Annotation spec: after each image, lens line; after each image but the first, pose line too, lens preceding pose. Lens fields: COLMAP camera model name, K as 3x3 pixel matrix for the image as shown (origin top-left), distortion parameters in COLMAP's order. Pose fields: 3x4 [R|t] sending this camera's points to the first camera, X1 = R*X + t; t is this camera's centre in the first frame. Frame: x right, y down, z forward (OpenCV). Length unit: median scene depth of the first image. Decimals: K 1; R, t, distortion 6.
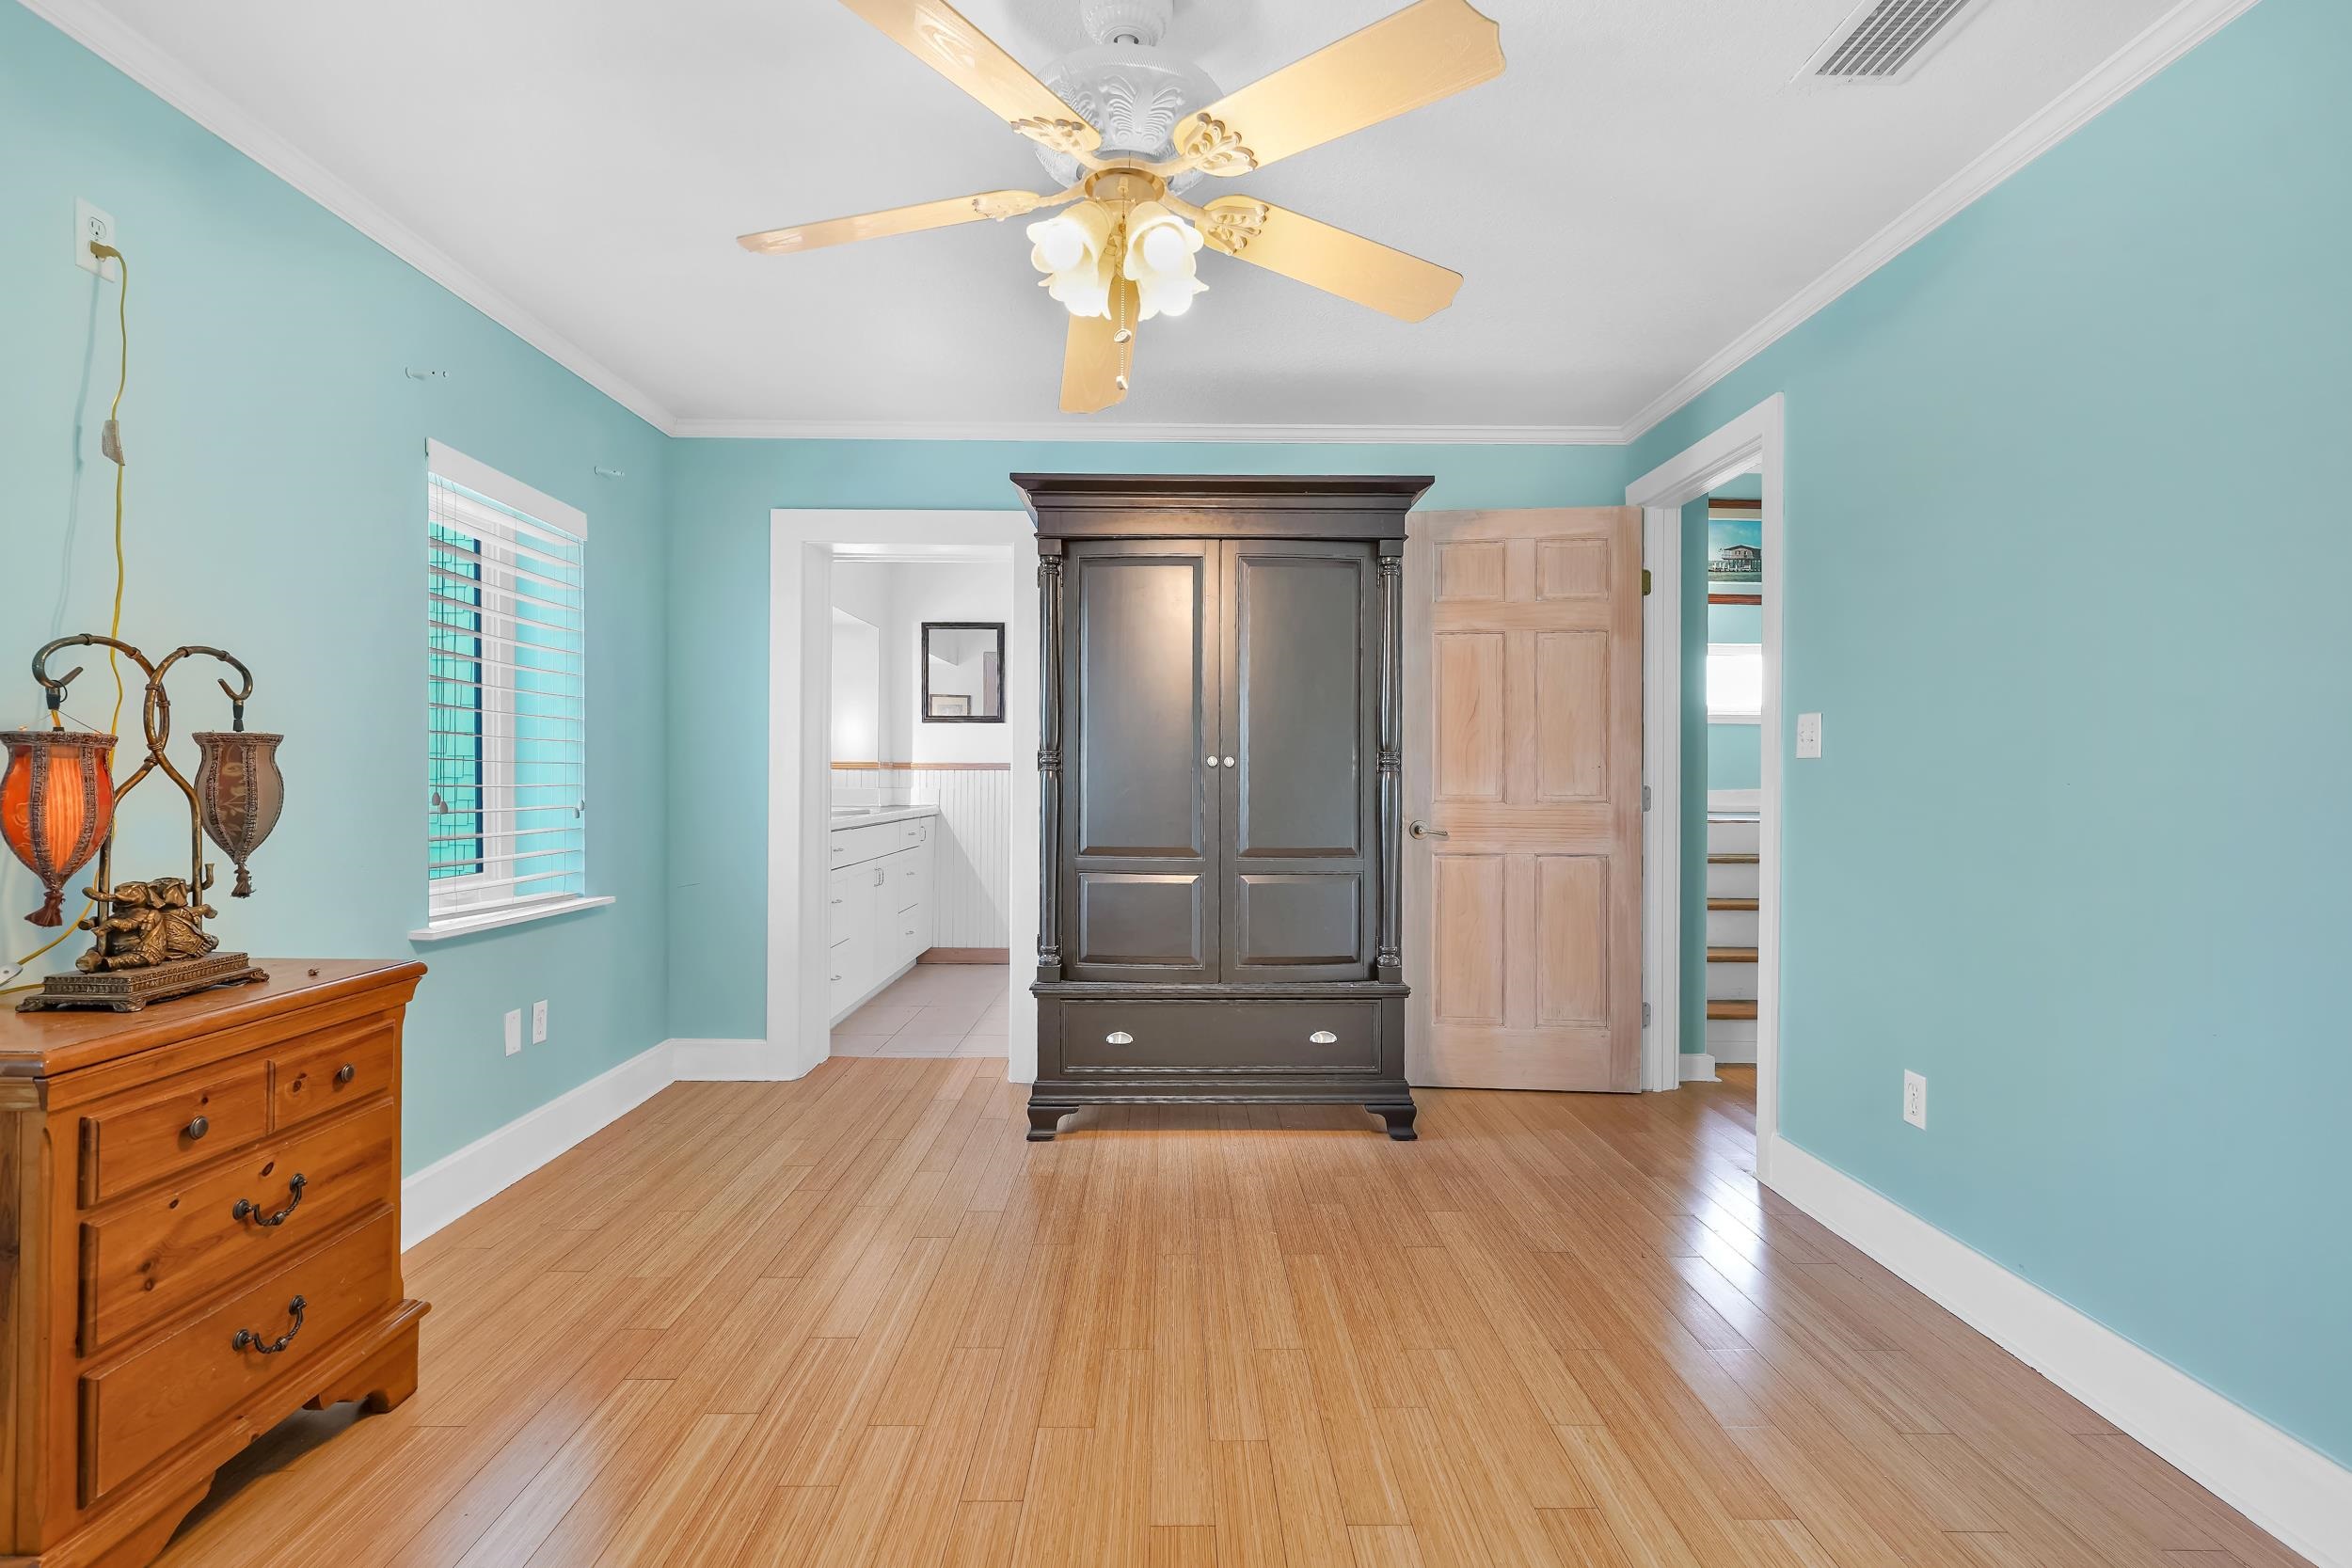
lens RADIAL K [[1141.5, 0, 1184.0], [0, 1141.5, 778.2], [0, 0, 1]] dist [-0.003066, -0.000589]
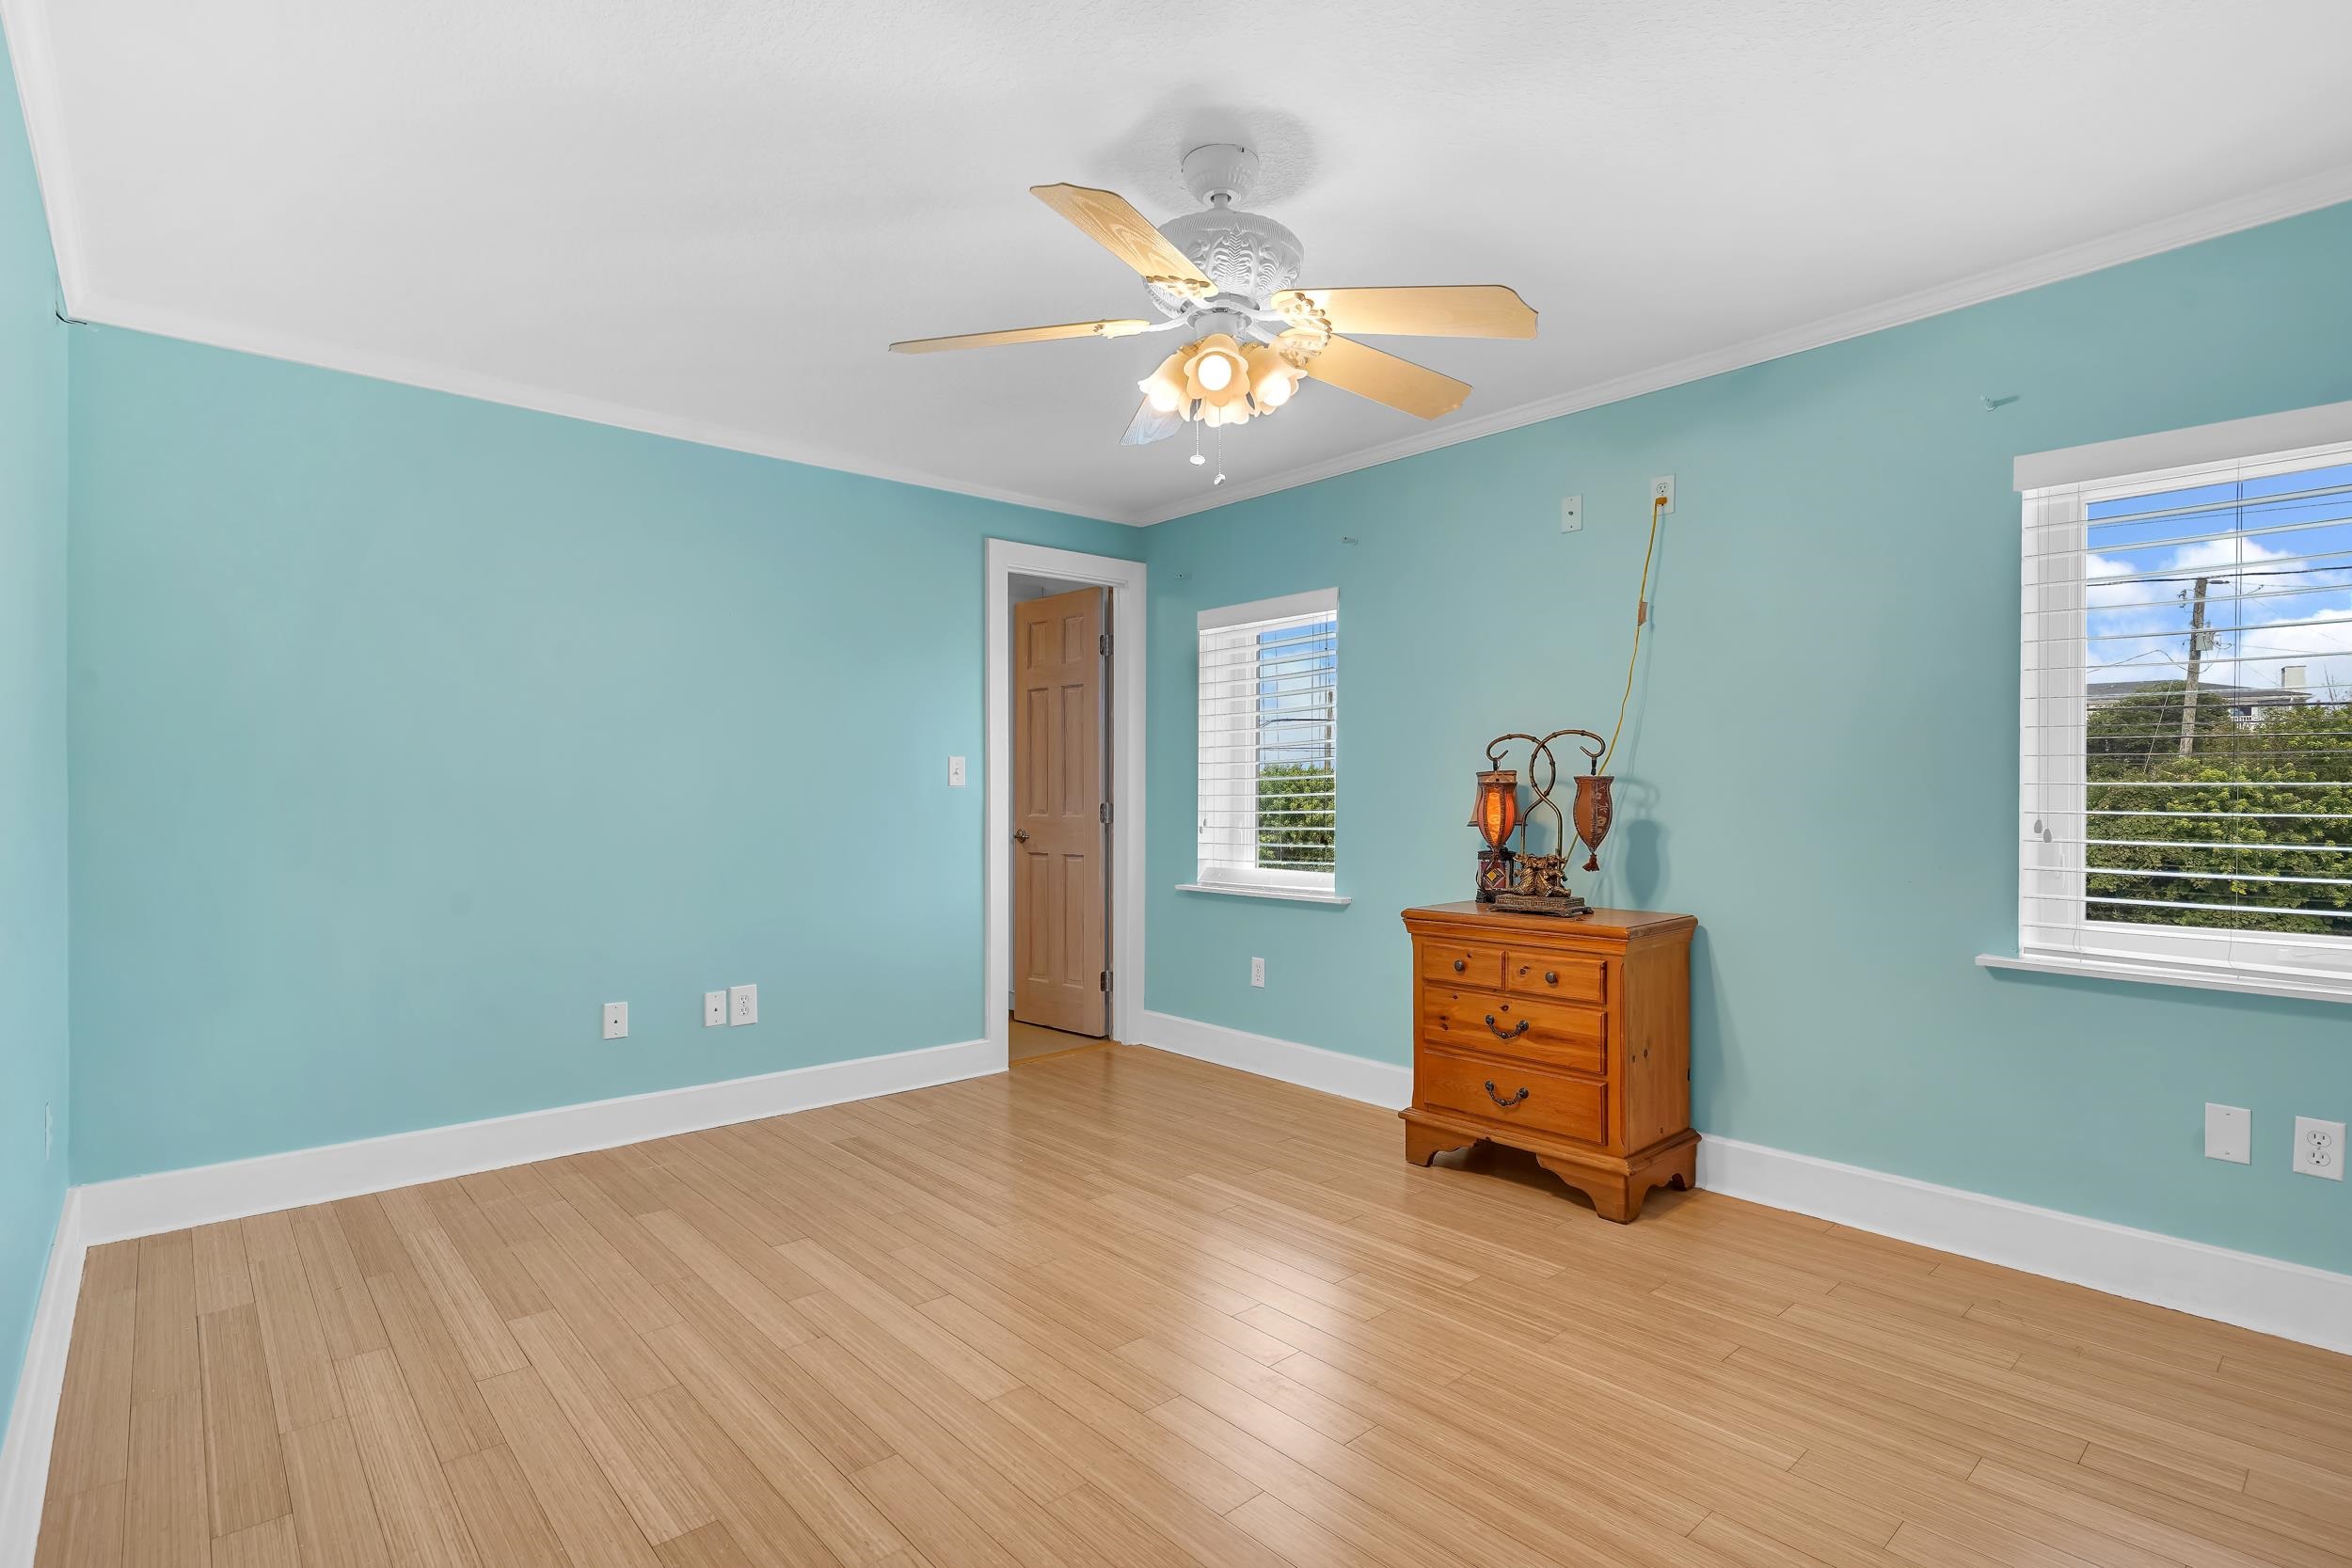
lens RADIAL K [[1141.5, 0, 1179.3], [0, 1141.5, 788.9], [0, 0, 1]] dist [-0.003066, -0.000589]
pose [[-0.749560, -0.008608, -0.661880, 0.799588], [-0.004795, 0.999960, -0.007575, -0.004780], [0.661919, -0.002504, -0.749572, 1.910616]]
